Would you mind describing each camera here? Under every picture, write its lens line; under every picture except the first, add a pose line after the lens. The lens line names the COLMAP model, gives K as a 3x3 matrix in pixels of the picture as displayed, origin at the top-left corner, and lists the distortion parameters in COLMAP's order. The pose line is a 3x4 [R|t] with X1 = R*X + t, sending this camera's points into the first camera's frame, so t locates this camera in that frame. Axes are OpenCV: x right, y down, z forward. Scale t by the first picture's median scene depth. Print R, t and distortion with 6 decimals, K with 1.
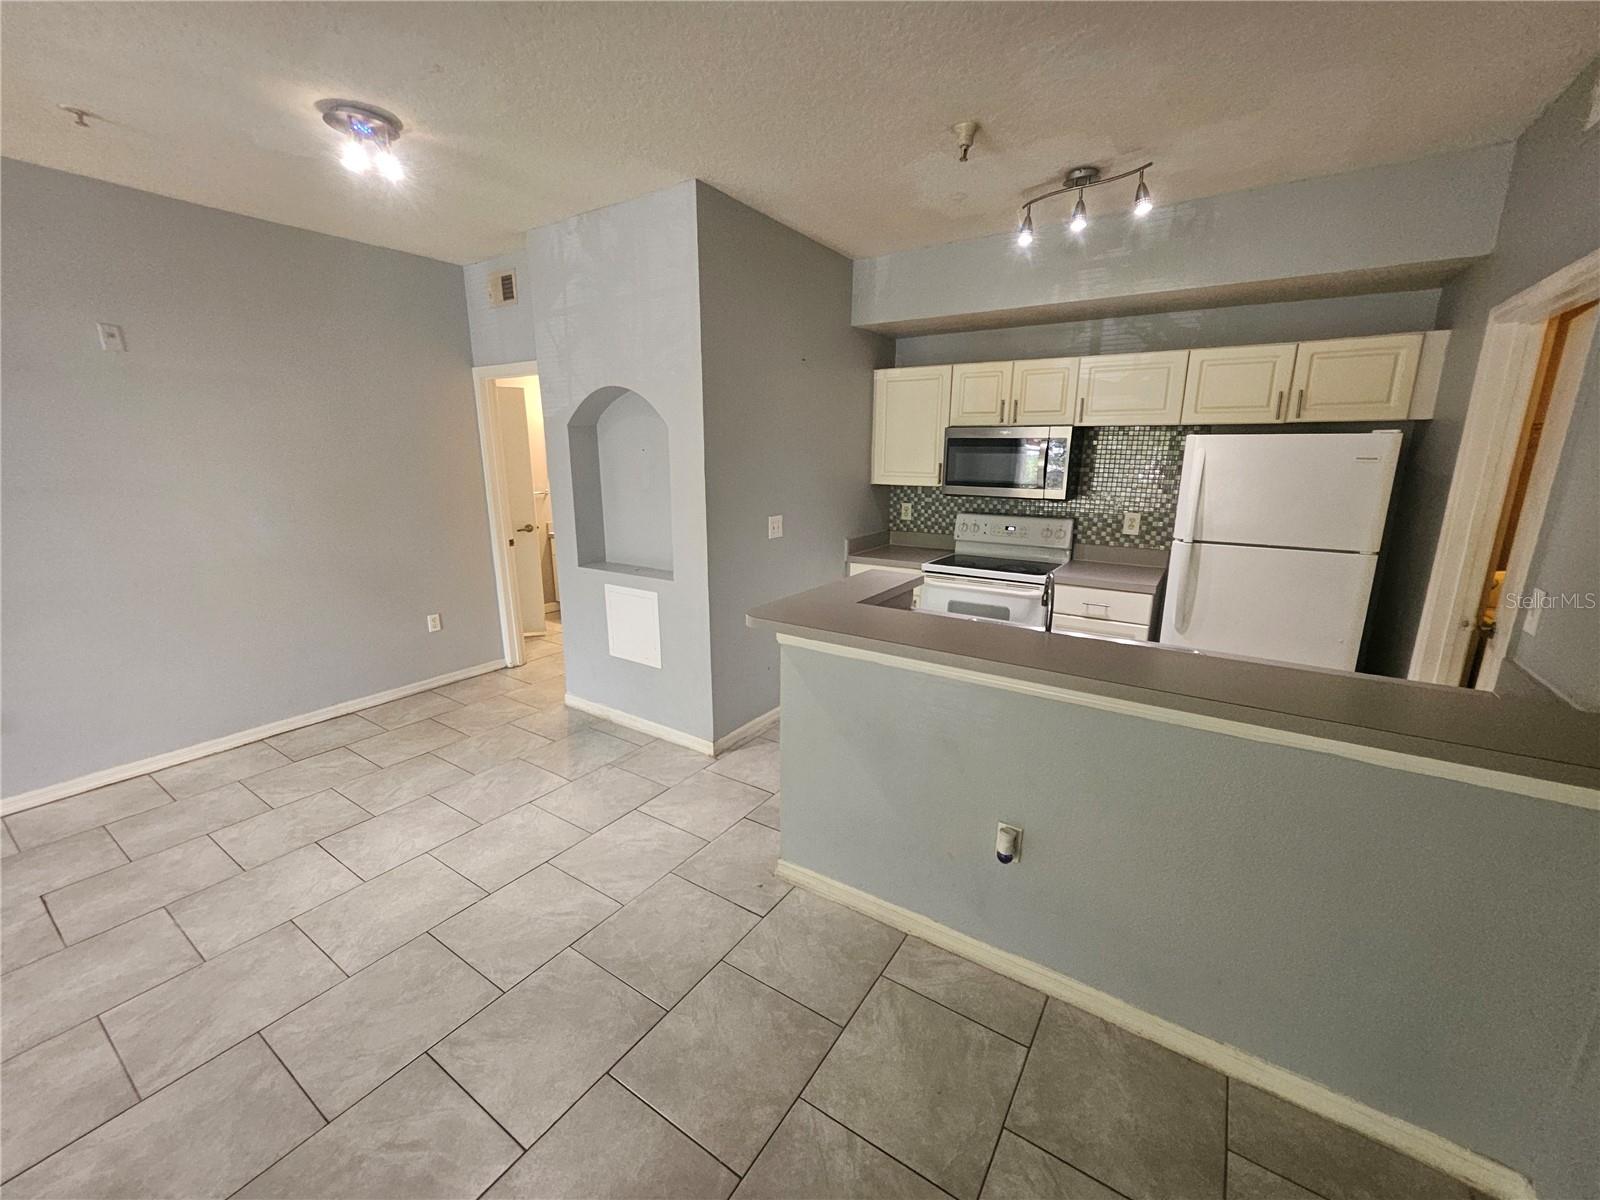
lens RADIAL K [[633.5, 0, 809.8], [0, 633.5, 594.5], [0, 0, 1]] dist [-0.003657, 0.000082]
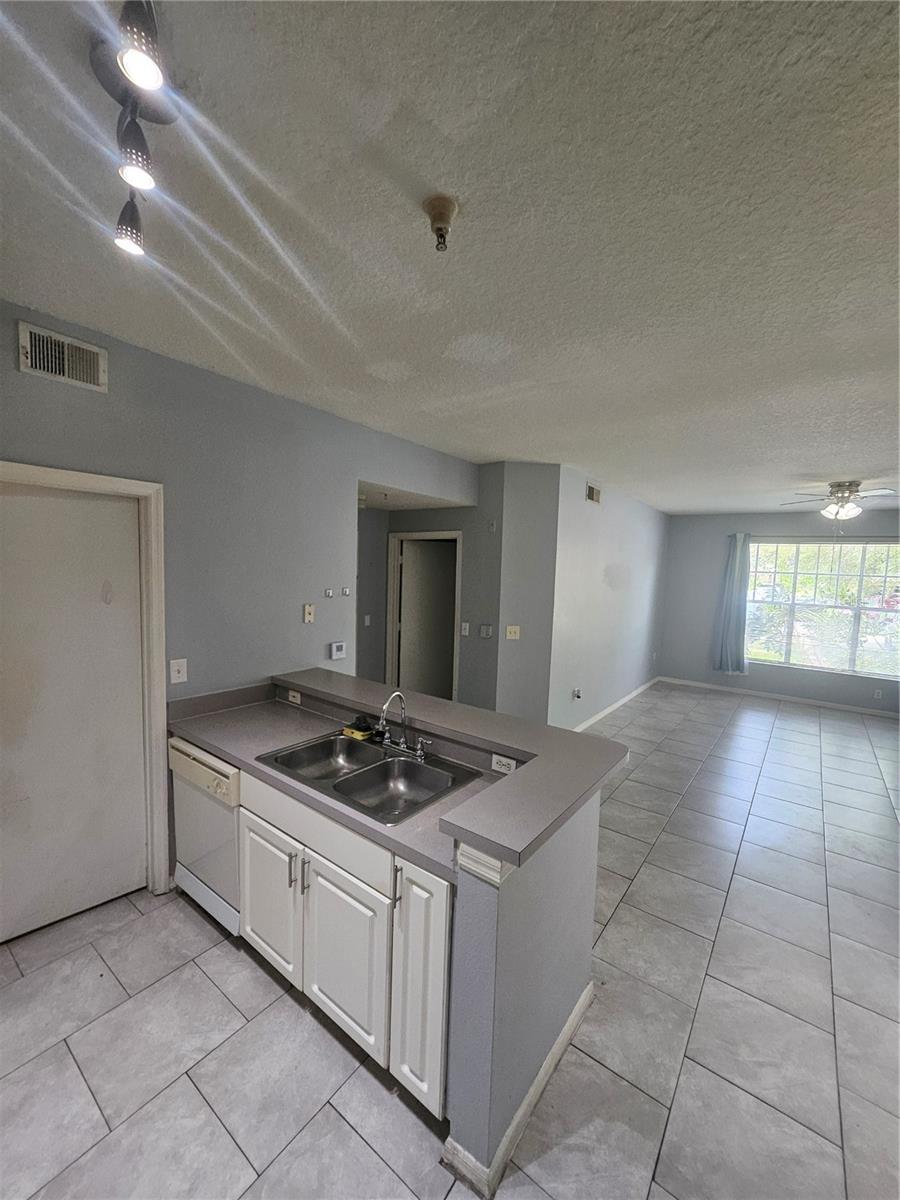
lens RADIAL K [[485.2, 0, 450.0], [0, 485.2, 600.0], [0, 0, 1]] dist [-0.001521, 0.000088]
pose [[-0.996719, -0.049960, 0.063684, 0.112291], [-0.028646, 0.953589, 0.299746, -0.287094], [-0.075704, 0.296938, -0.951891, 1.008125]]
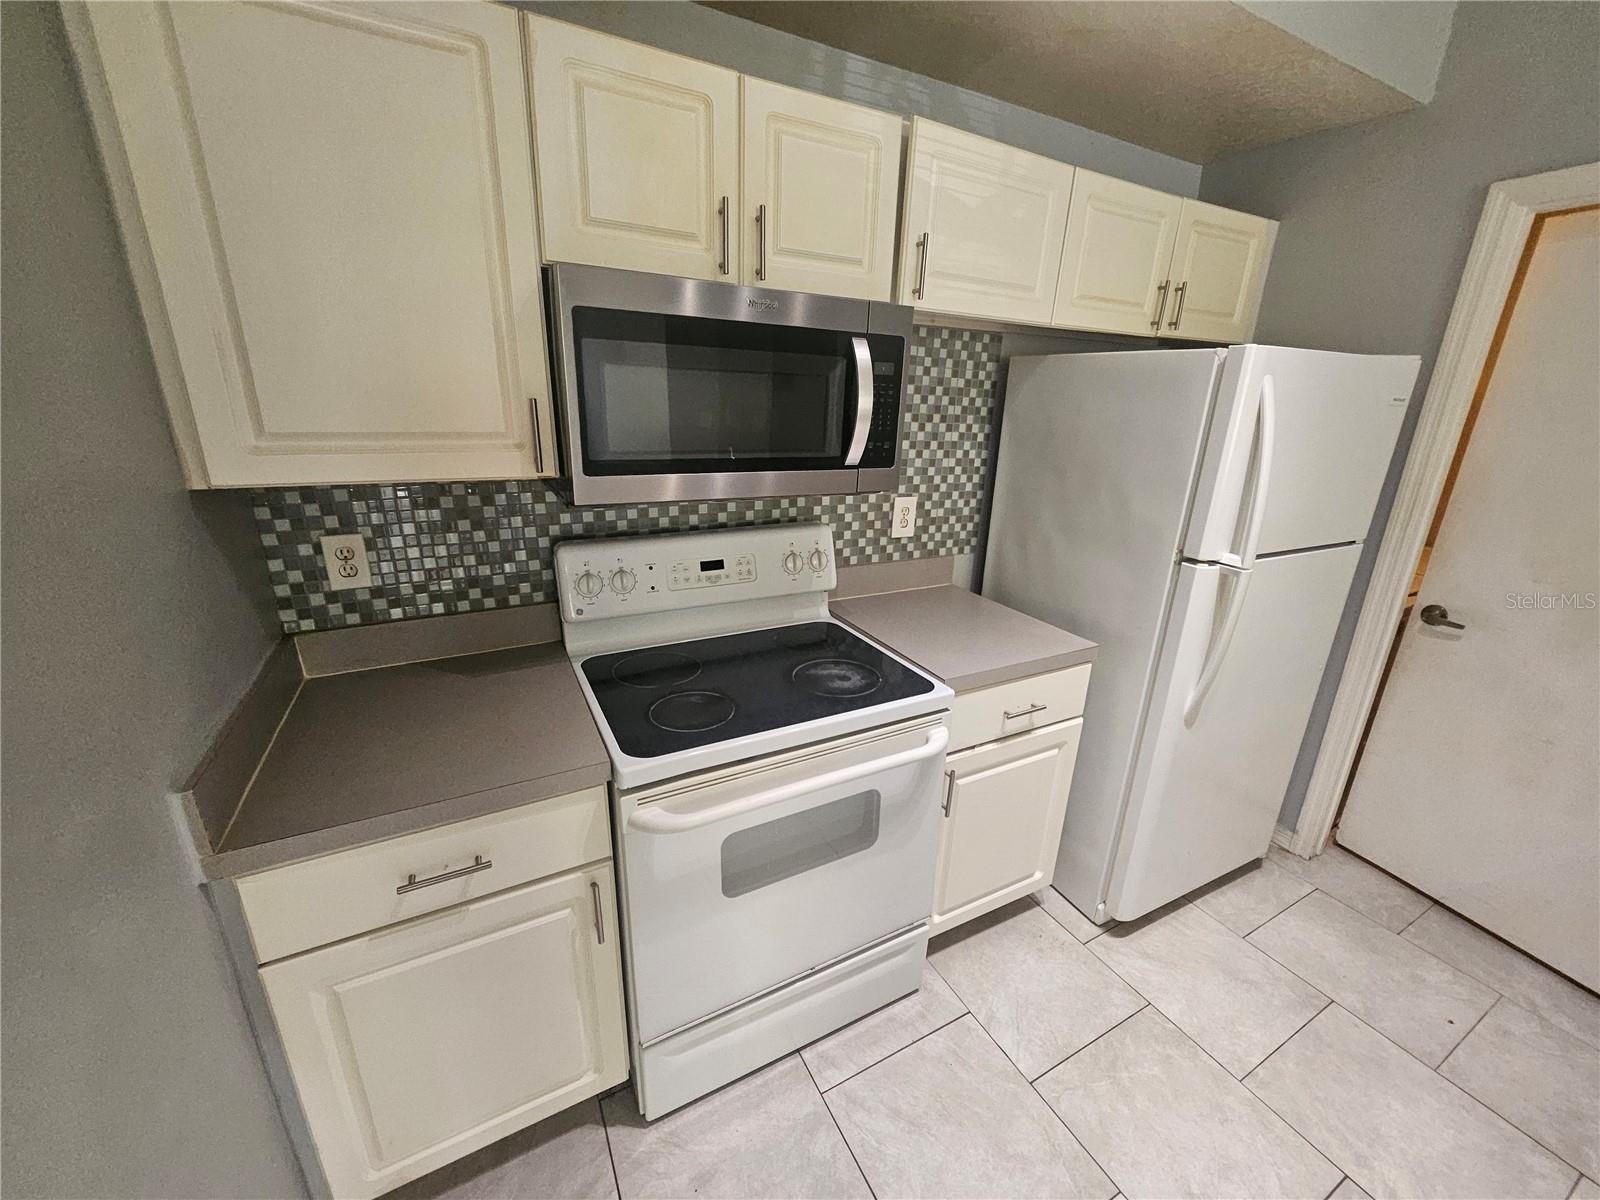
lens RADIAL K [[633.5, 0, 809.8], [0, 633.5, 594.5], [0, 0, 1]] dist [-0.003657, 0.000082]
pose [[0.481204, -0.255156, 0.838653, 0.005169], [0.166238, 0.965903, 0.198486, -0.168174], [-0.860702, 0.043904, 0.507213, 0.800116]]
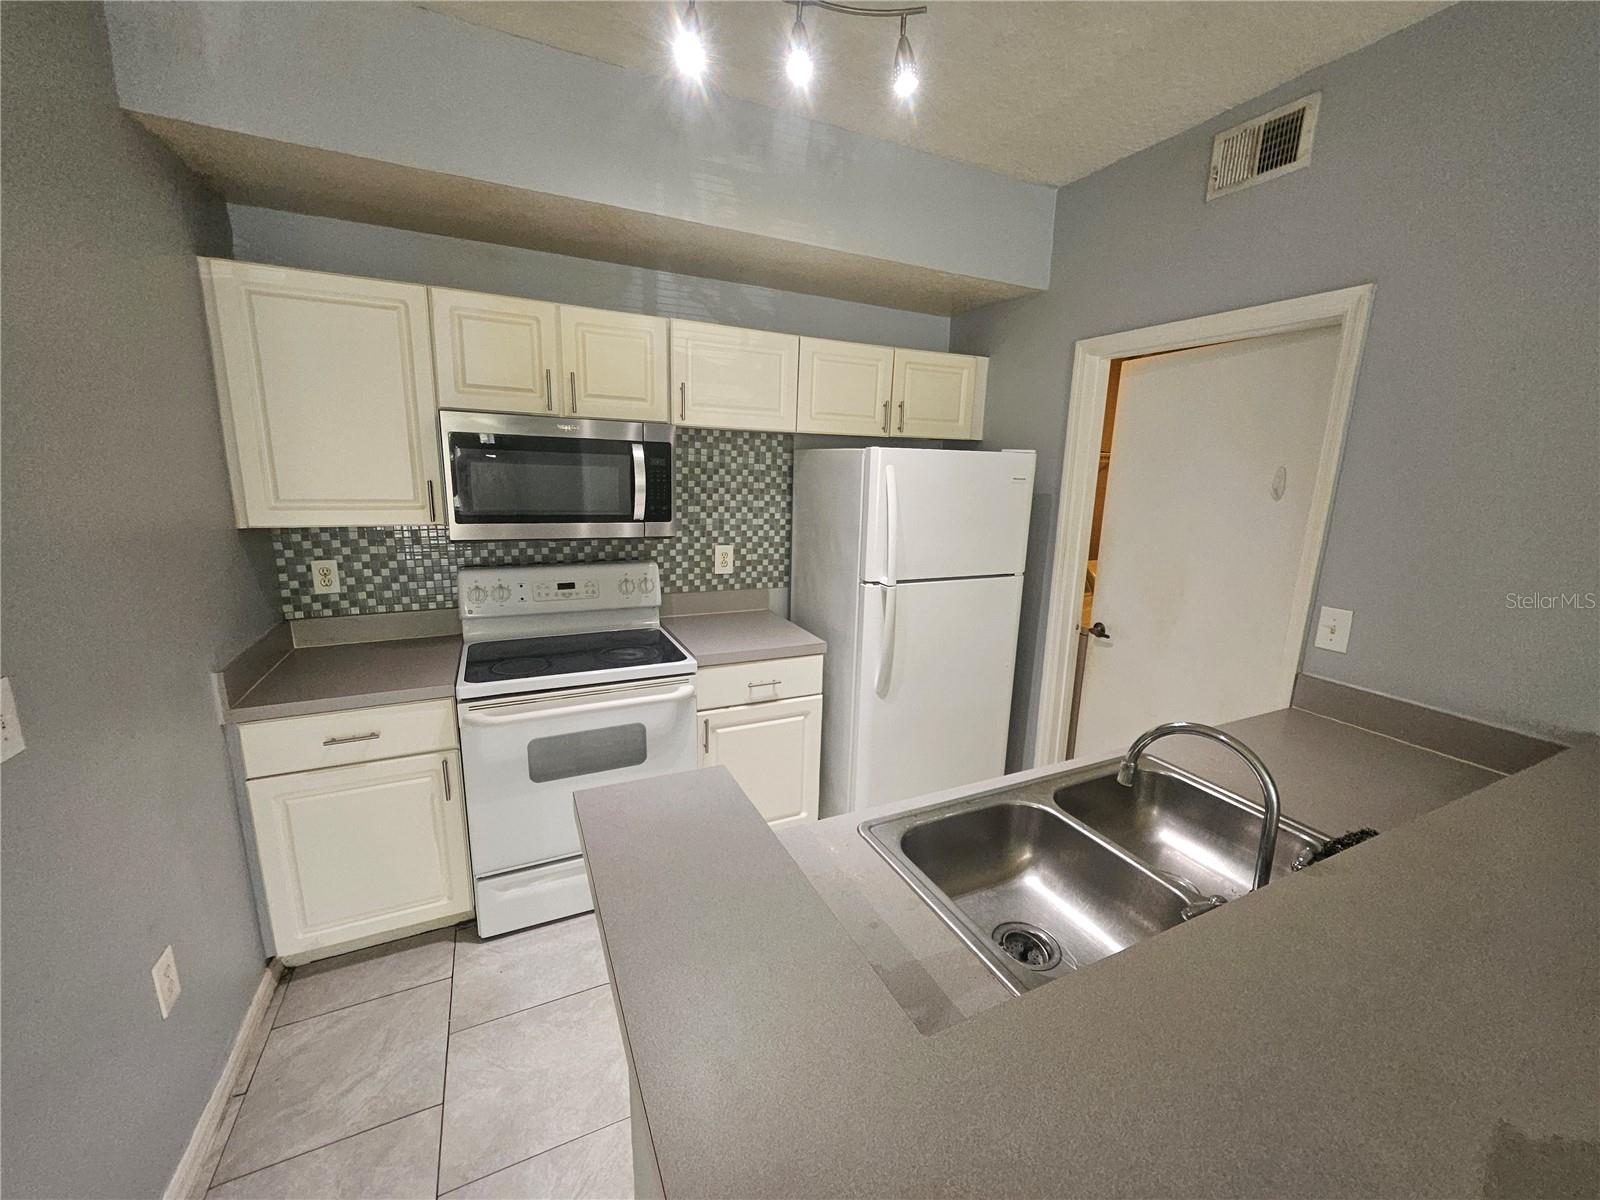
lens RADIAL K [[633.5, 0, 809.8], [0, 633.5, 594.5], [0, 0, 1]] dist [-0.003657, 0.000082]
pose [[0.512183, -0.158989, 0.844033, -0.084634], [0.164057, 0.982733, 0.085561, -0.118615], [-0.843062, 0.094647, 0.529422, 0.516531]]
